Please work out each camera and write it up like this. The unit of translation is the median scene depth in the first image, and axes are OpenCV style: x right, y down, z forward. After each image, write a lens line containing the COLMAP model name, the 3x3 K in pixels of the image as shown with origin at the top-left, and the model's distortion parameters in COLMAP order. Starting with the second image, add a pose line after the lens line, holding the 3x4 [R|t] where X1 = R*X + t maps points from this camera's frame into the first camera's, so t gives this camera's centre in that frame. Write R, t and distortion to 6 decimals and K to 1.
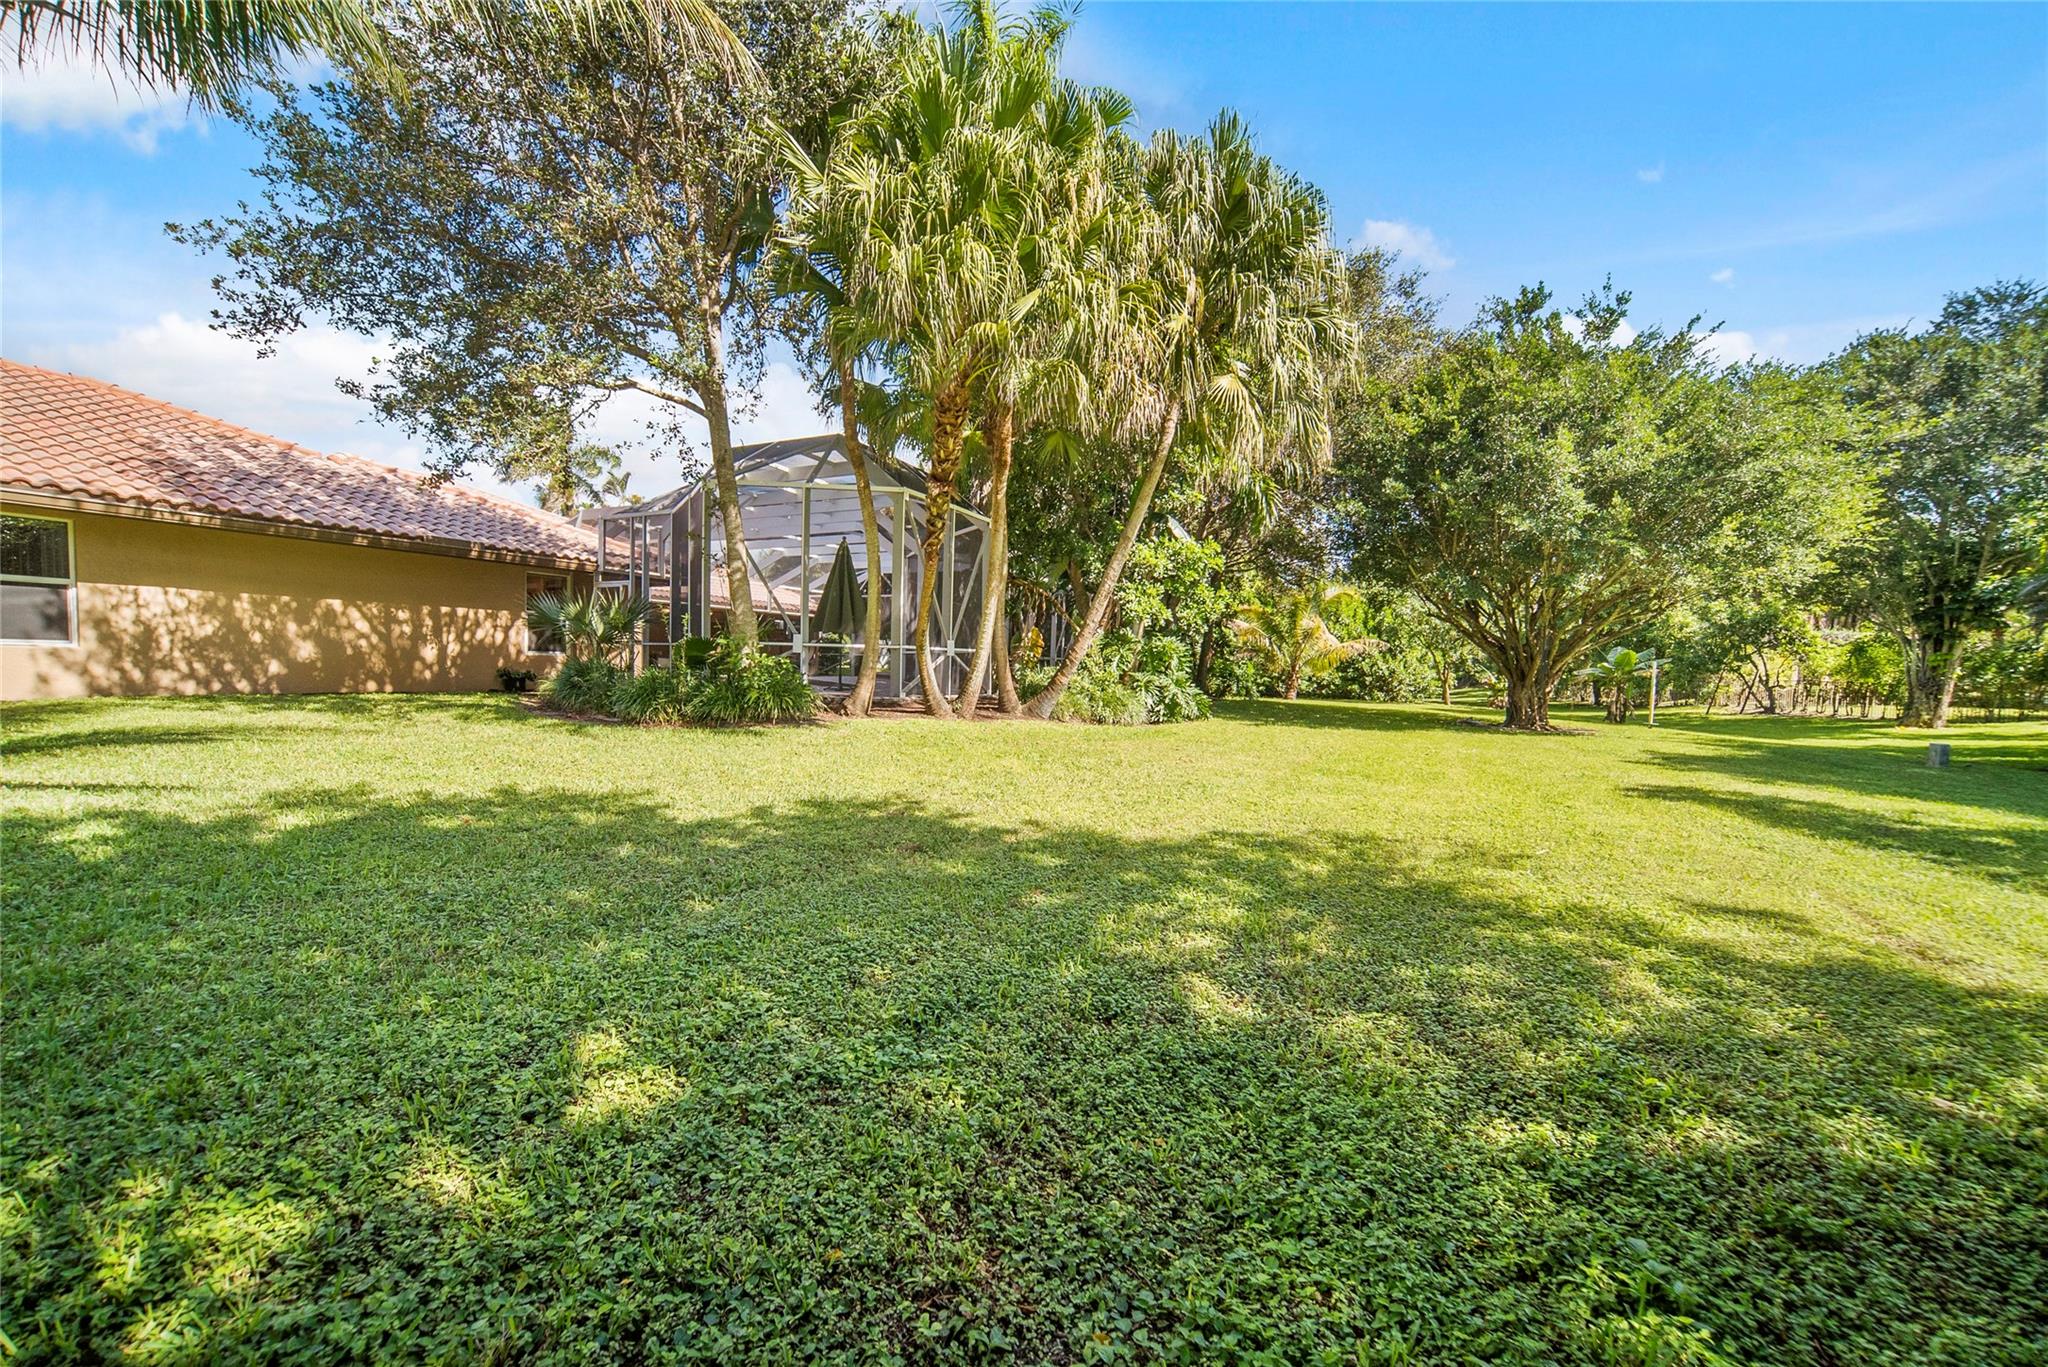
lens RADIAL K [[805.4, 0, 1024.0], [0, 805.4, 683.5], [0, 0, 1]] dist [-0.001613, 0.000271]
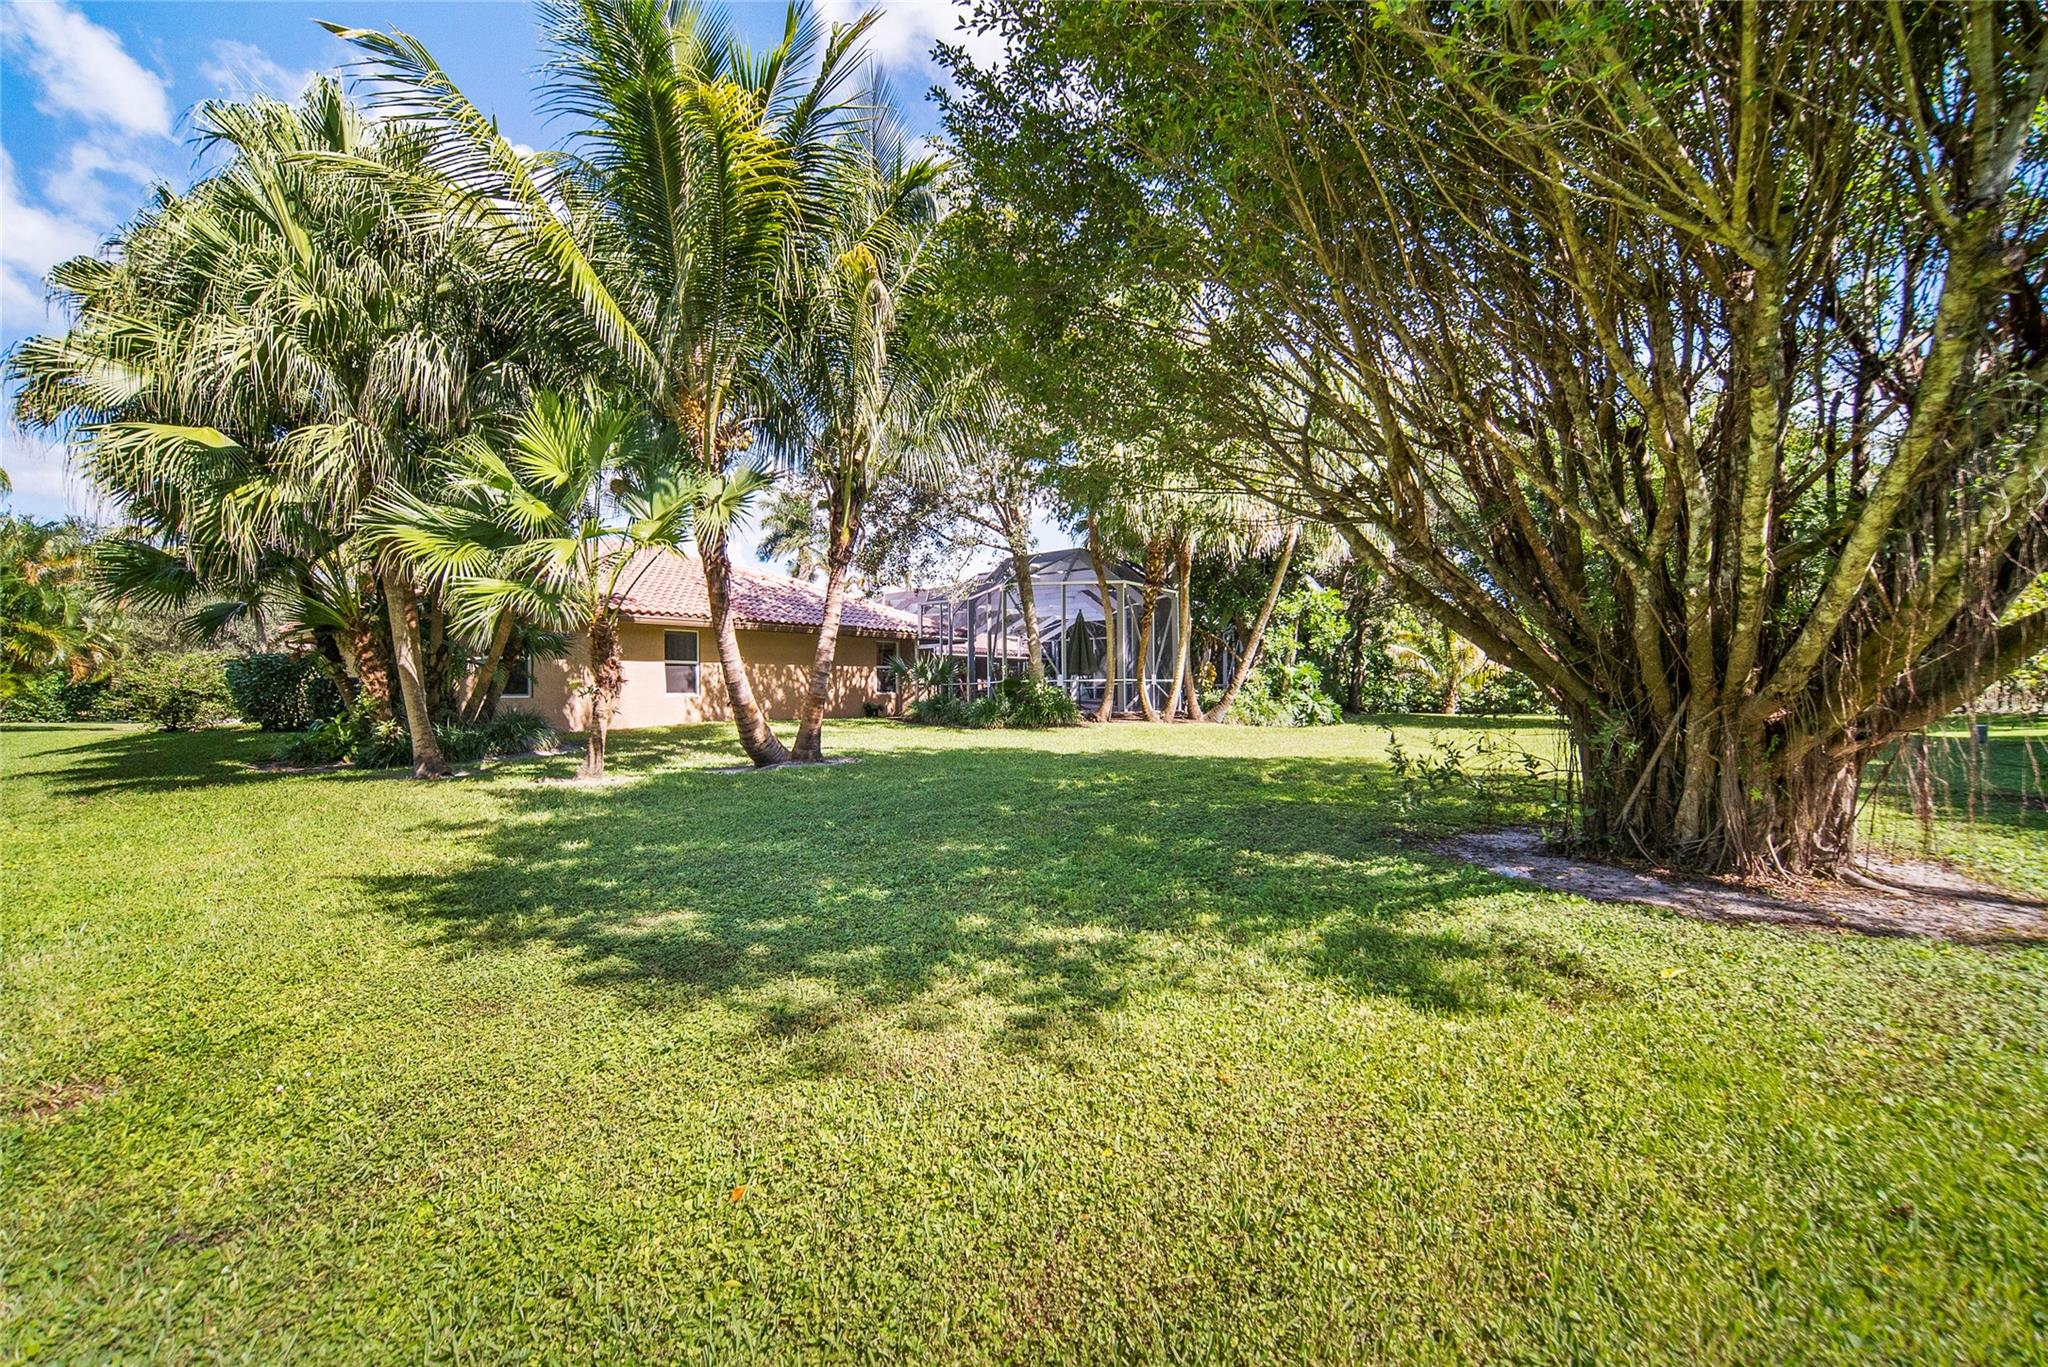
lens RADIAL K [[805.4, 0, 1024.0], [0, 805.4, 683.5], [0, 0, 1]] dist [-0.001613, 0.000271]
pose [[0.976668, -0.036458, -0.211637, -0.008587], [0.028224, 0.998727, -0.041799, 0.019486], [0.212892, 0.034851, 0.976454, -0.516947]]
